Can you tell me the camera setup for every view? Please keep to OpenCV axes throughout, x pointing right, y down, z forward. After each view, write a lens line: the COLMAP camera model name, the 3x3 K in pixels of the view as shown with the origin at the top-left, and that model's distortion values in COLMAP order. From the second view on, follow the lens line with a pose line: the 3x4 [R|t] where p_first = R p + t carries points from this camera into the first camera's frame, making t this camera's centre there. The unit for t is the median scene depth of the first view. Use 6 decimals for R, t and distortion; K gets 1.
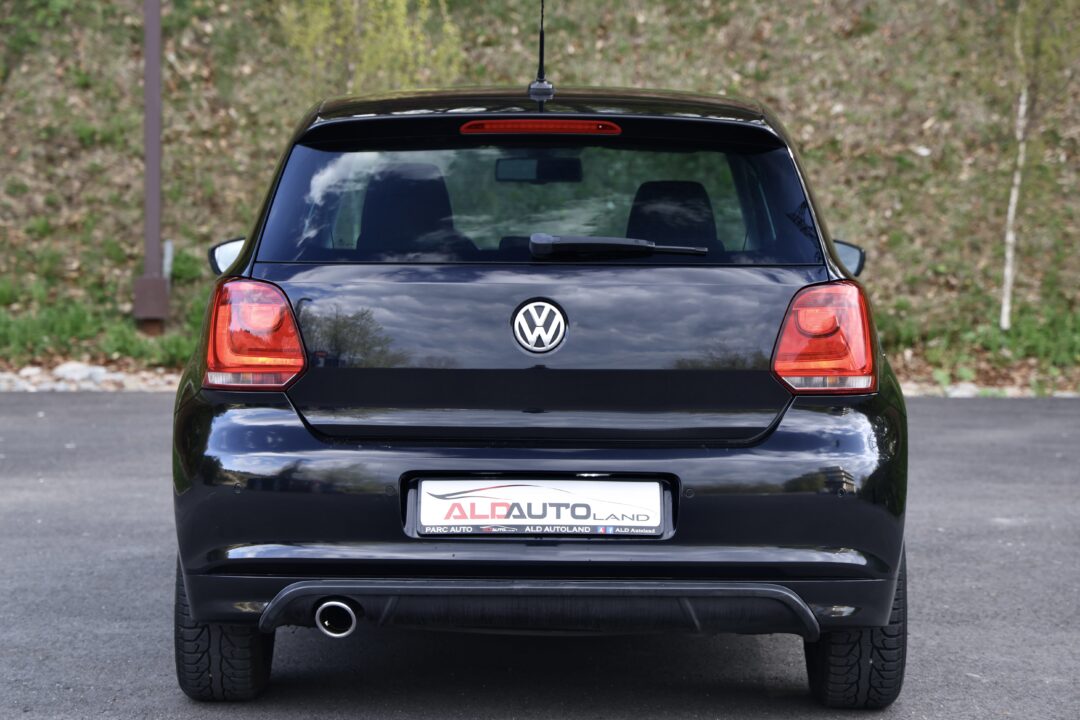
lens RADIAL K [[3060.0, 0, 540.0], [0, 3060.0, 360.0], [0, 0, 1]] dist [0.732064, -0.681237]
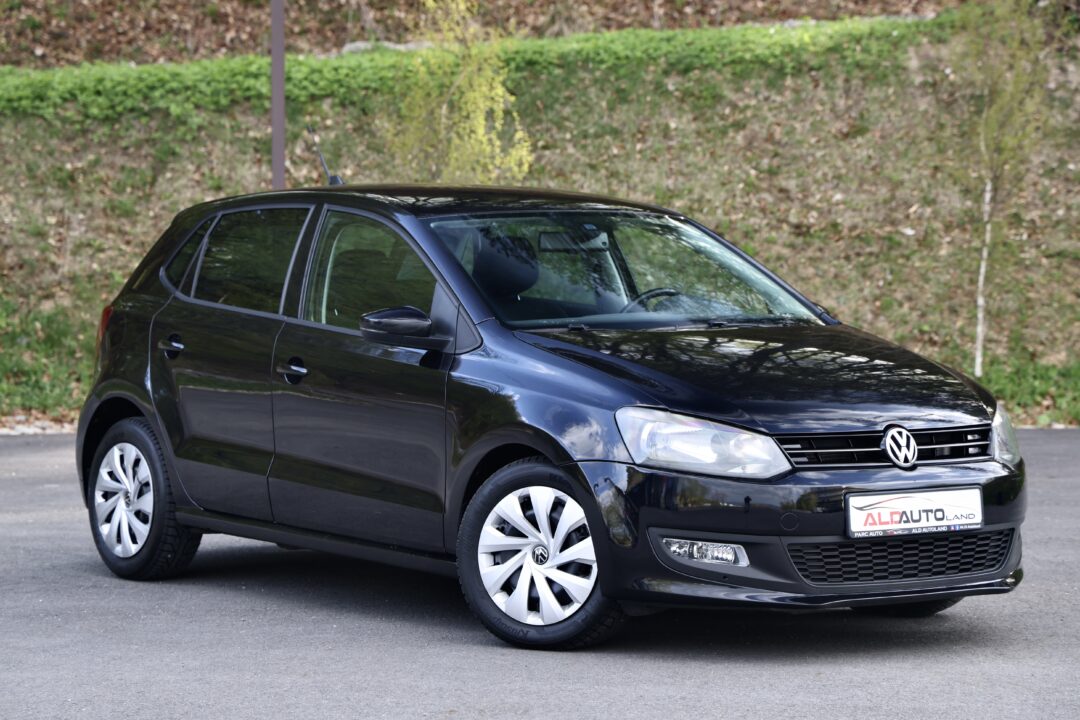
lens RADIAL K [[3060.0, 0, 540.0], [0, 3060.0, 360.0], [0, 0, 1]] dist [0.732064, -0.681237]
pose [[0.999910, -0.012583, -0.004564, -0.015250], [0.012447, 0.999510, -0.028728, 0.015463], [0.004923, 0.028668, 0.999577, -0.203071]]
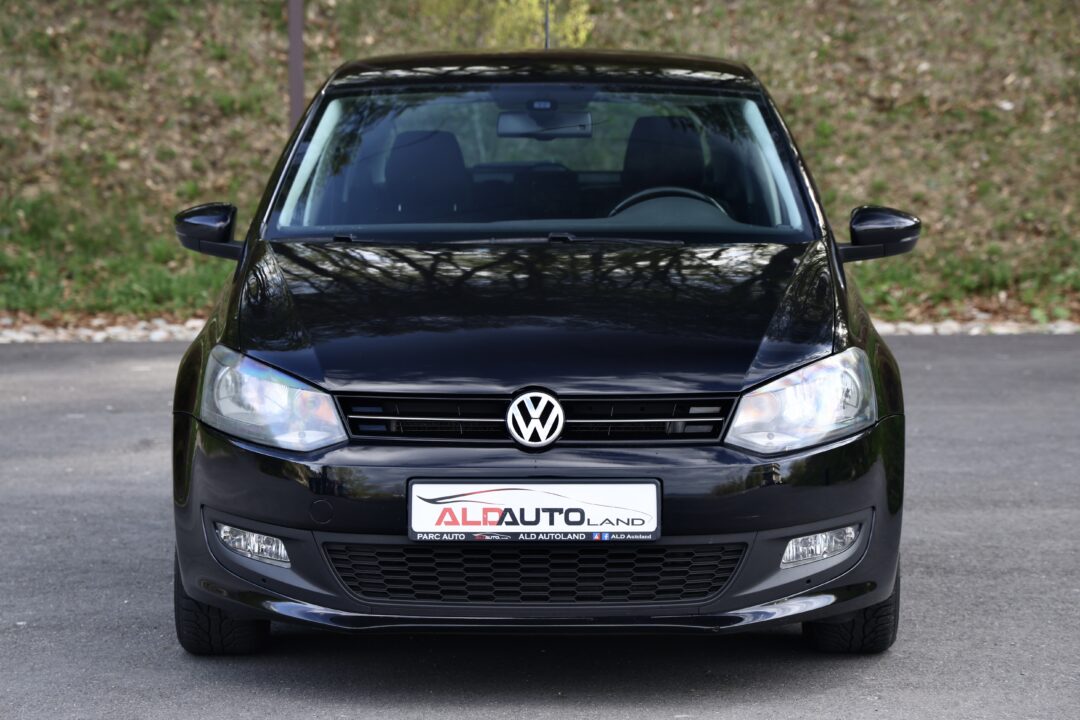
lens RADIAL K [[3060.0, 0, 540.0], [0, 3060.0, 360.0], [0, 0, 1]] dist [0.732064, -0.681237]
pose [[0.999724, -0.014893, 0.018176, -0.057219], [0.014690, 0.999829, 0.011256, 0.005464], [-0.018340, -0.010985, 0.999771, -0.067294]]
